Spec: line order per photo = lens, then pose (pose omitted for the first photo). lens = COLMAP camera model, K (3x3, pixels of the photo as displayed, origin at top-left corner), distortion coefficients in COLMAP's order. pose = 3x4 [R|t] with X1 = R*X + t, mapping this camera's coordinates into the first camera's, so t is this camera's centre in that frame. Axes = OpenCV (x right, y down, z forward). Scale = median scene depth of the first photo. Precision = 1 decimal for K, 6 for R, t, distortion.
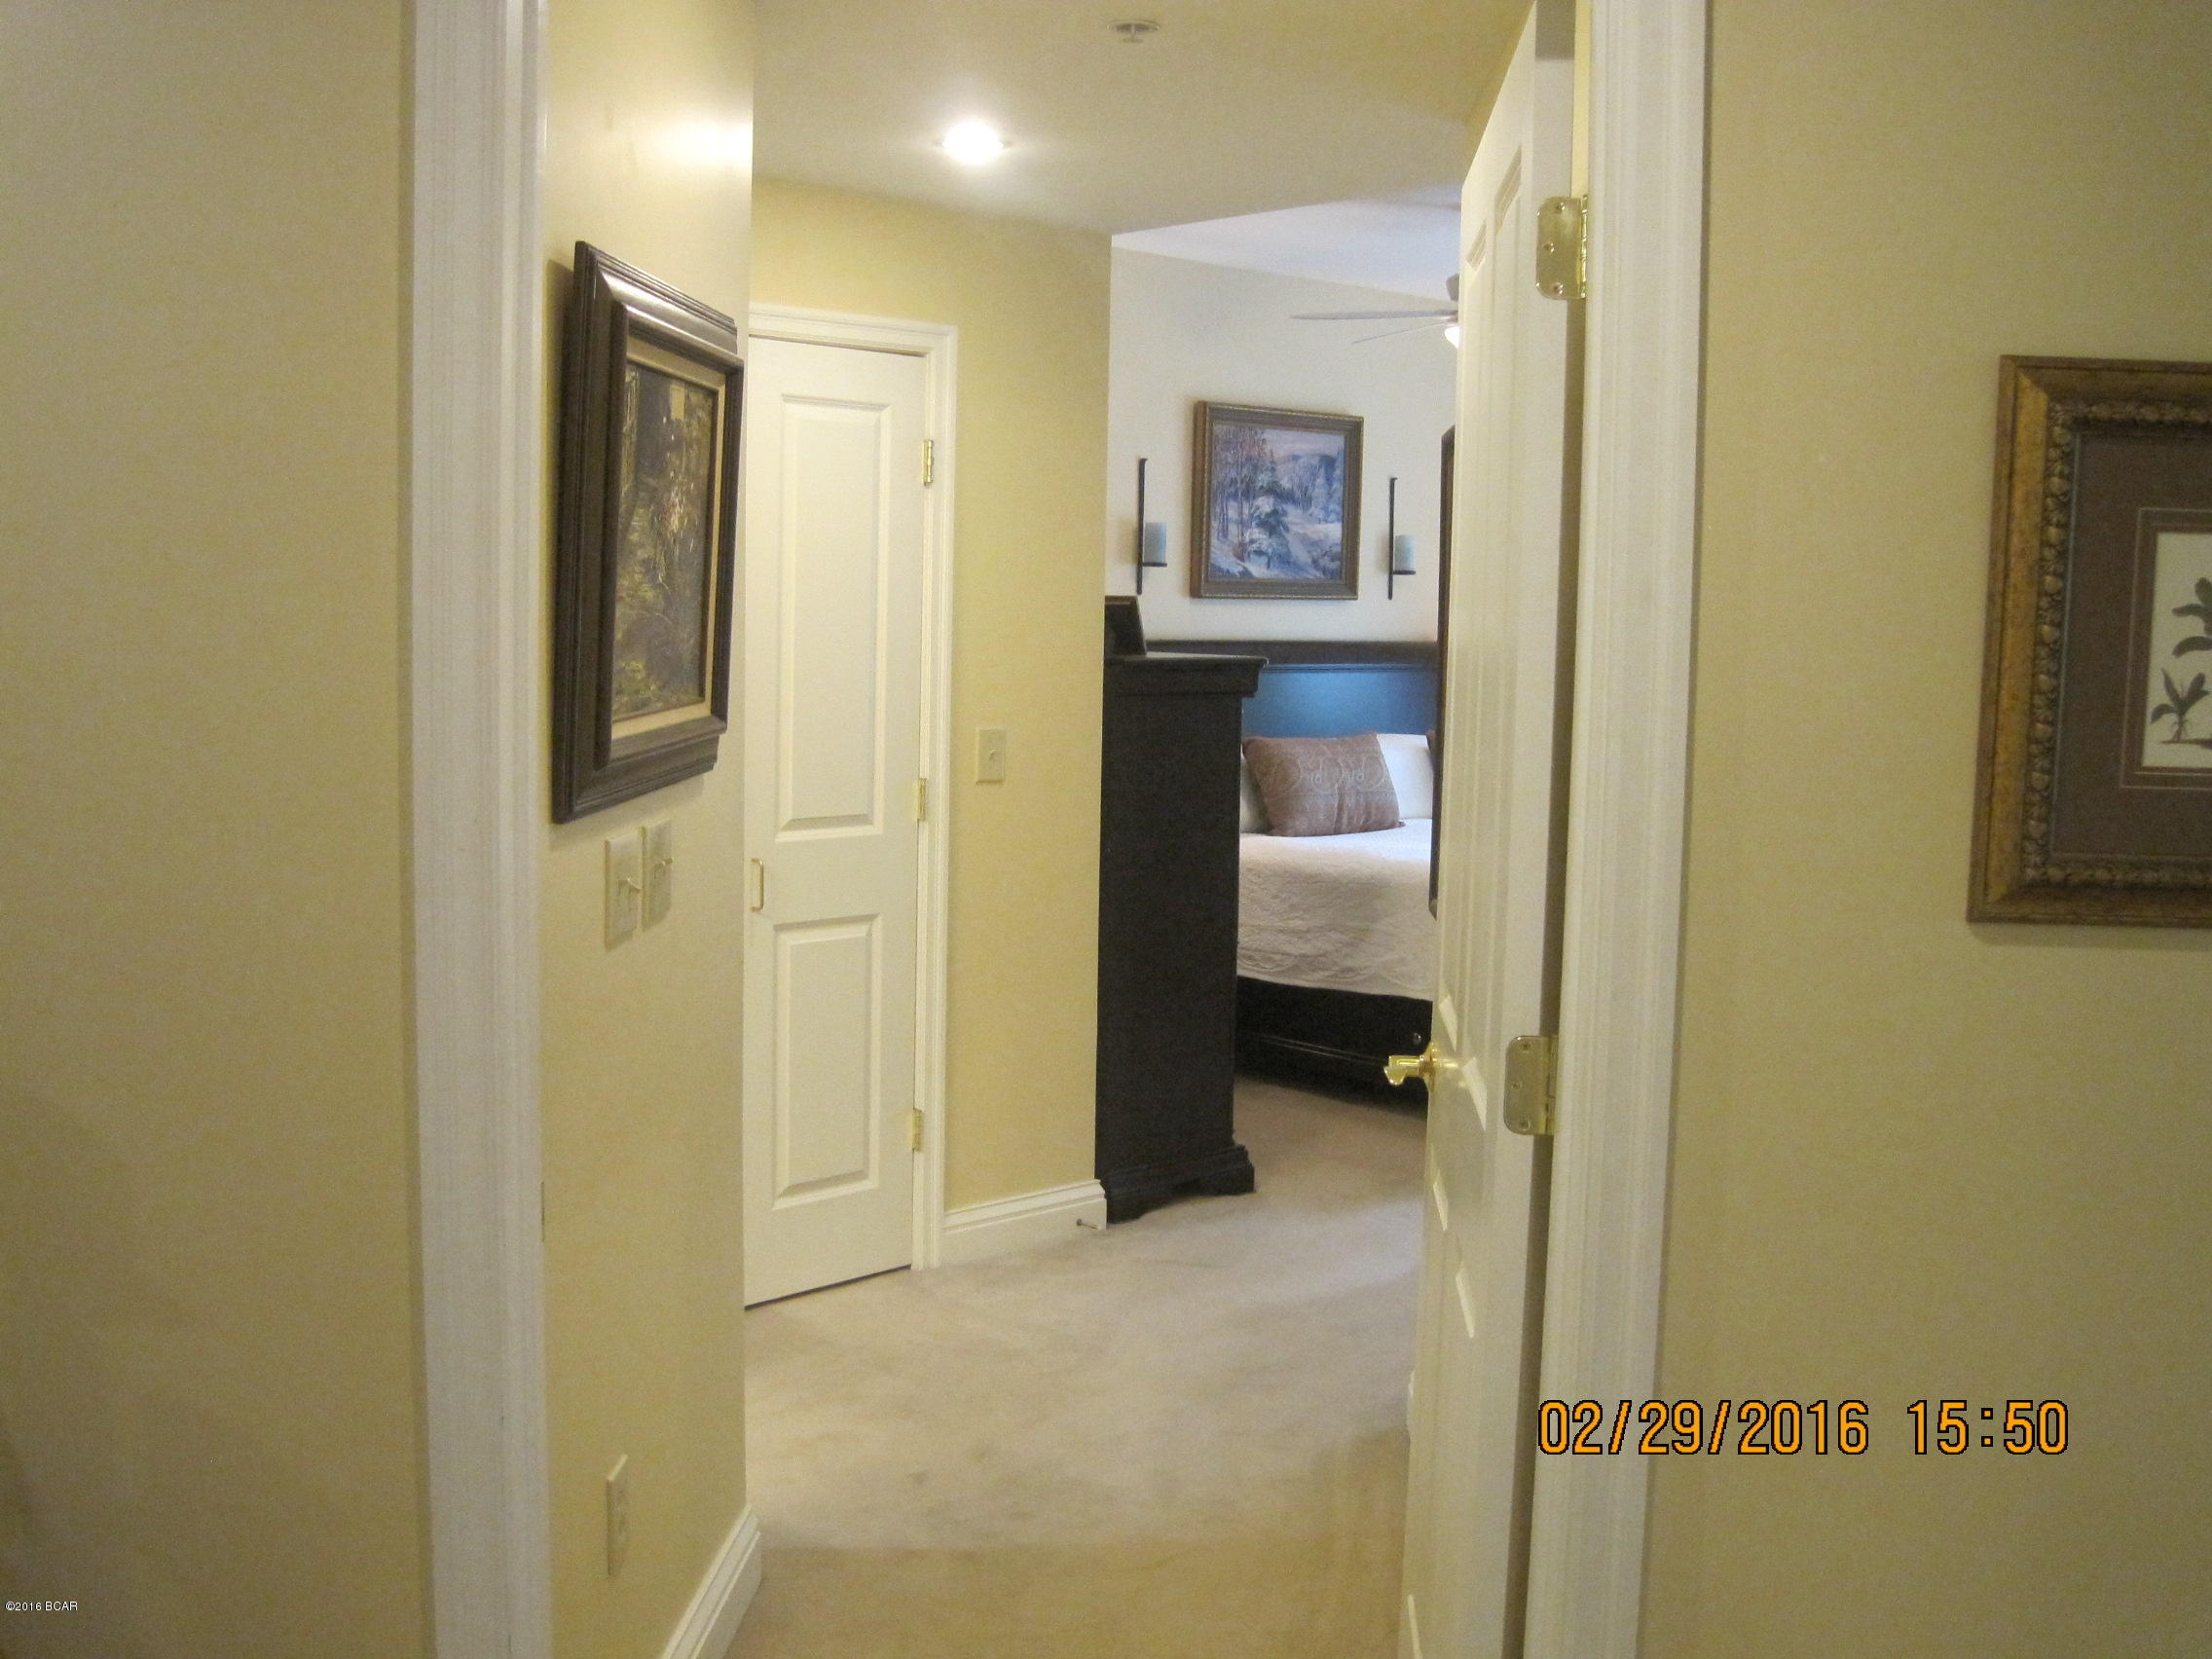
lens RADIAL K [[2256.0, 0, 1117.1], [0, 2256.0, 838.9], [0, 0, 1]] dist [-0.185056, 0.154428]
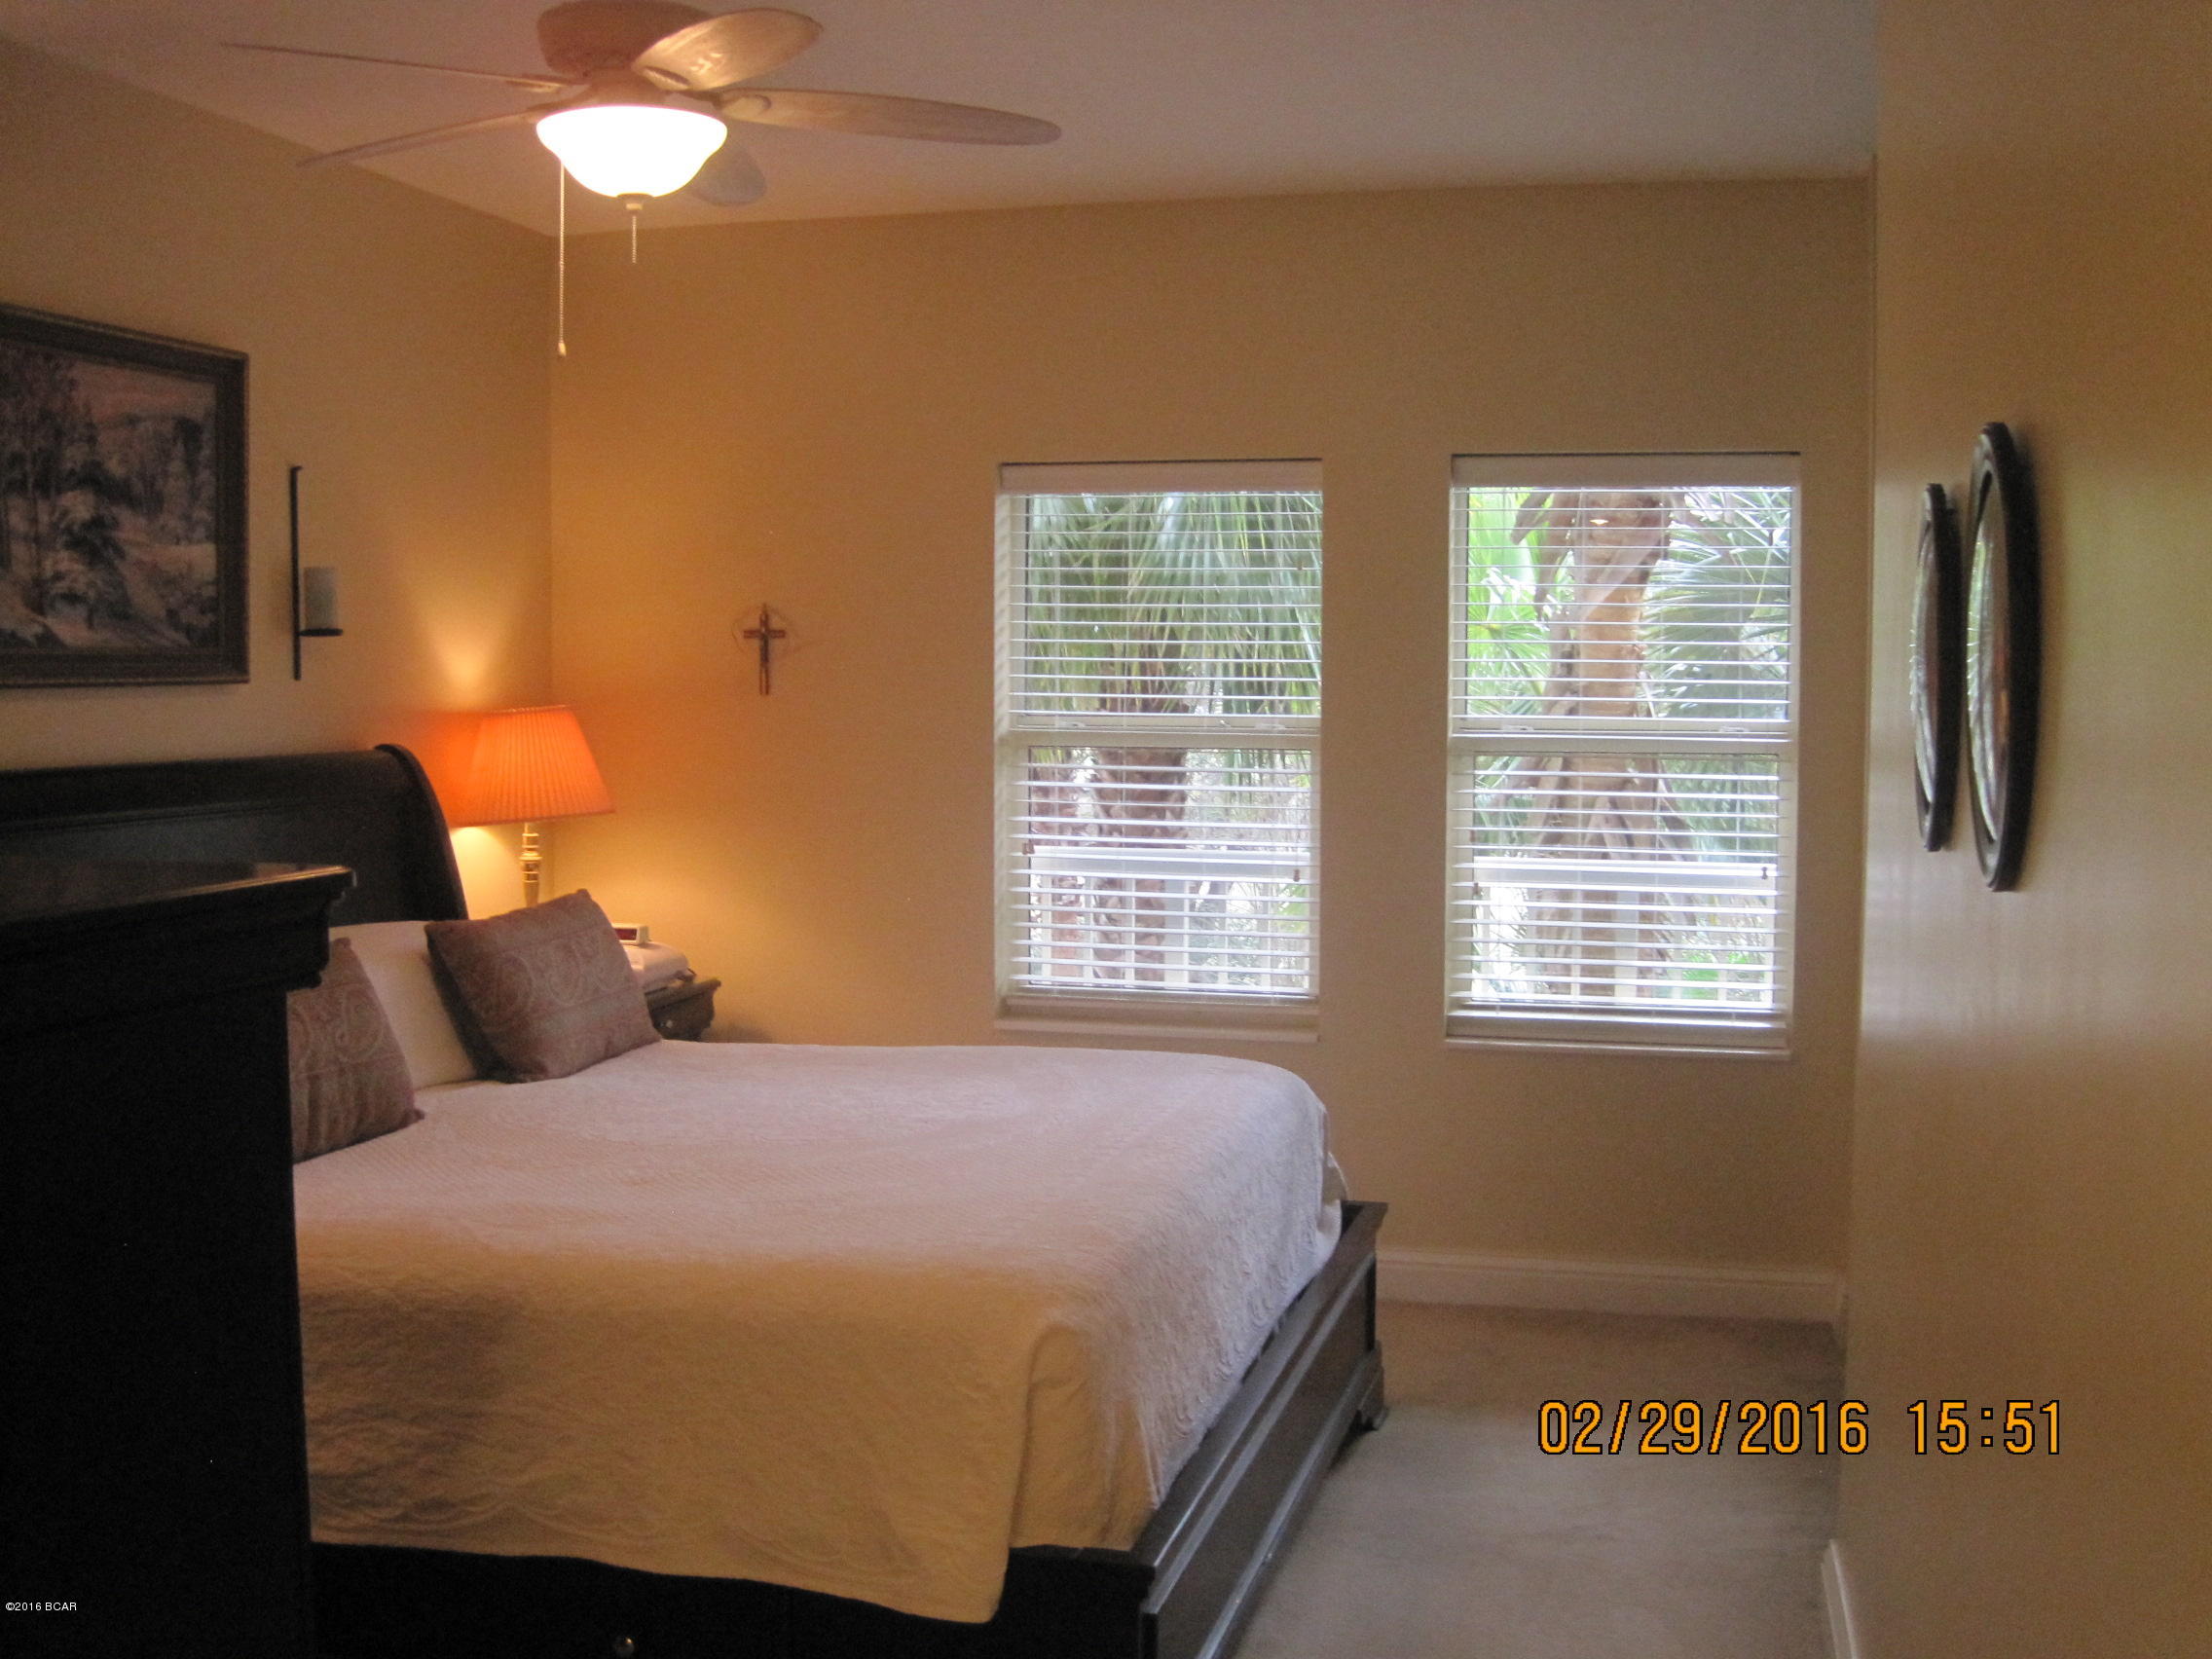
lens RADIAL K [[2256.0, 0, 1117.1], [0, 2256.0, 838.9], [0, 0, 1]] dist [-0.185056, 0.154428]
pose [[0.835494, -0.056536, 0.546583, -0.013156], [0.072163, 0.997367, -0.007144, -0.051028], [-0.544741, 0.045412, 0.837374, 0.452191]]
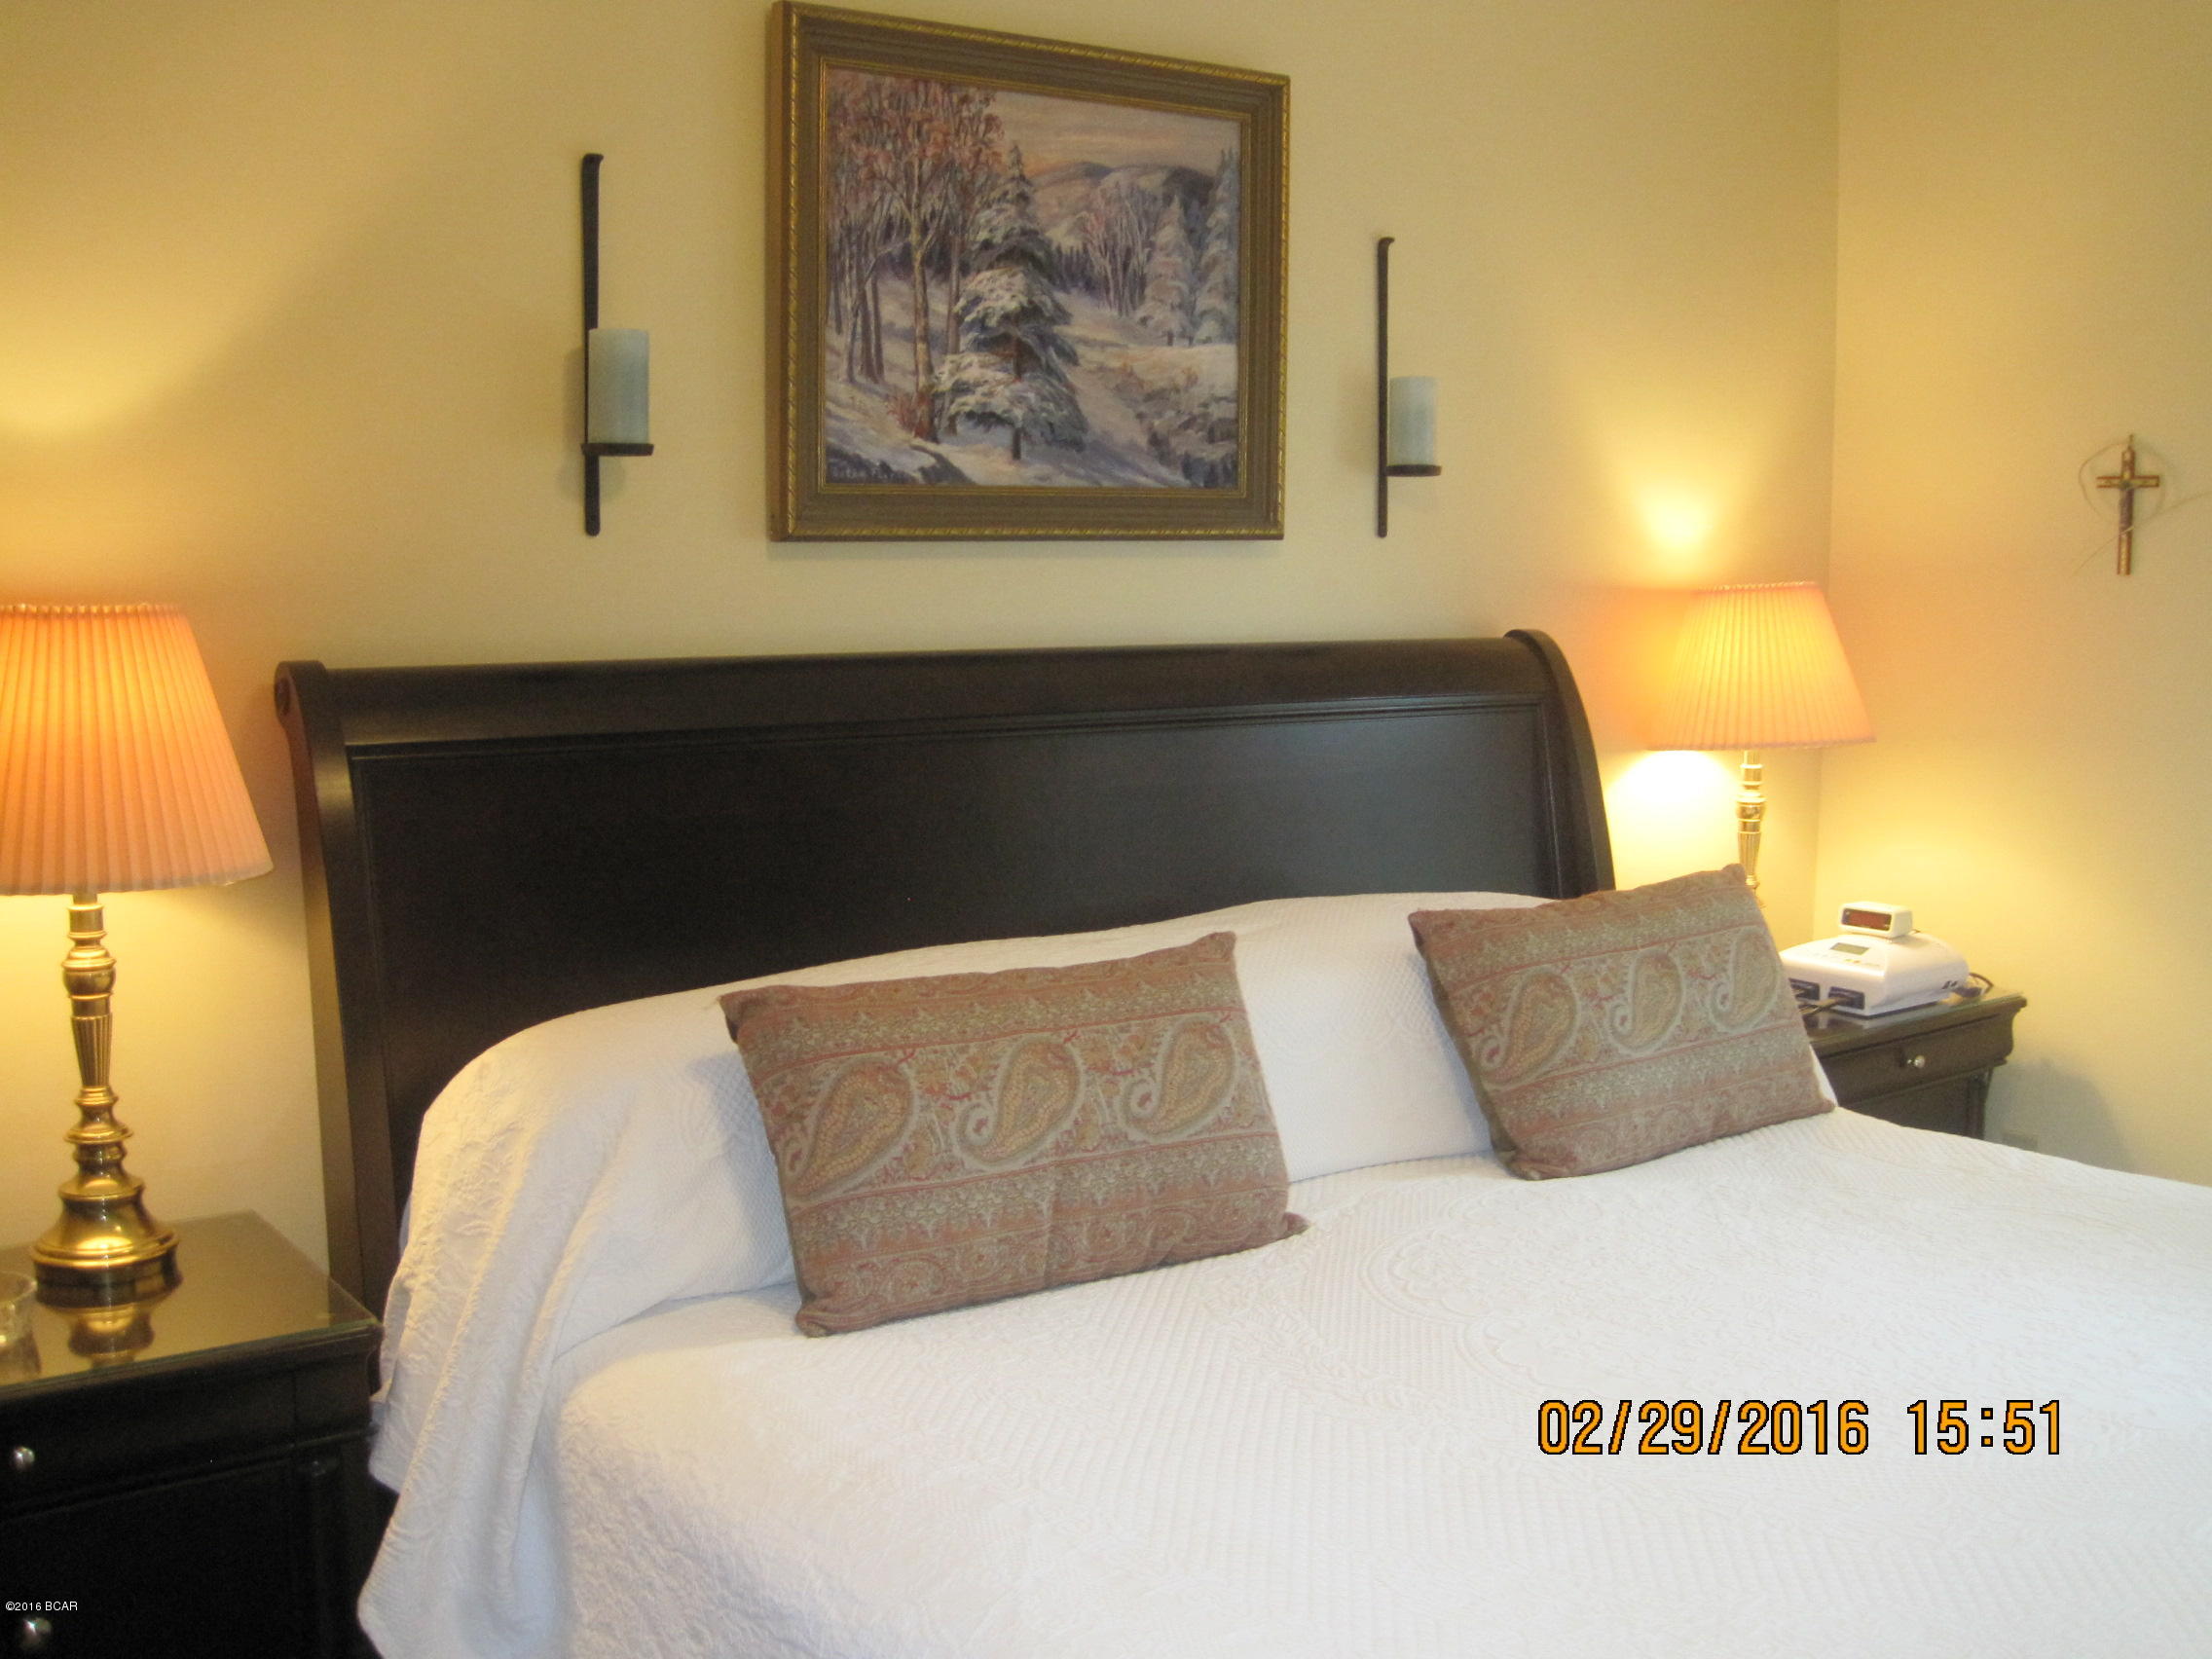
lens RADIAL K [[2256.0, 0, 1117.1], [0, 2256.0, 838.9], [0, 0, 1]] dist [-0.185056, 0.154428]
pose [[0.993573, -0.000671, -0.113193, 0.128946], [0.003021, 0.999783, 0.020592, -0.064855], [0.113154, -0.020801, 0.993360, 0.632146]]
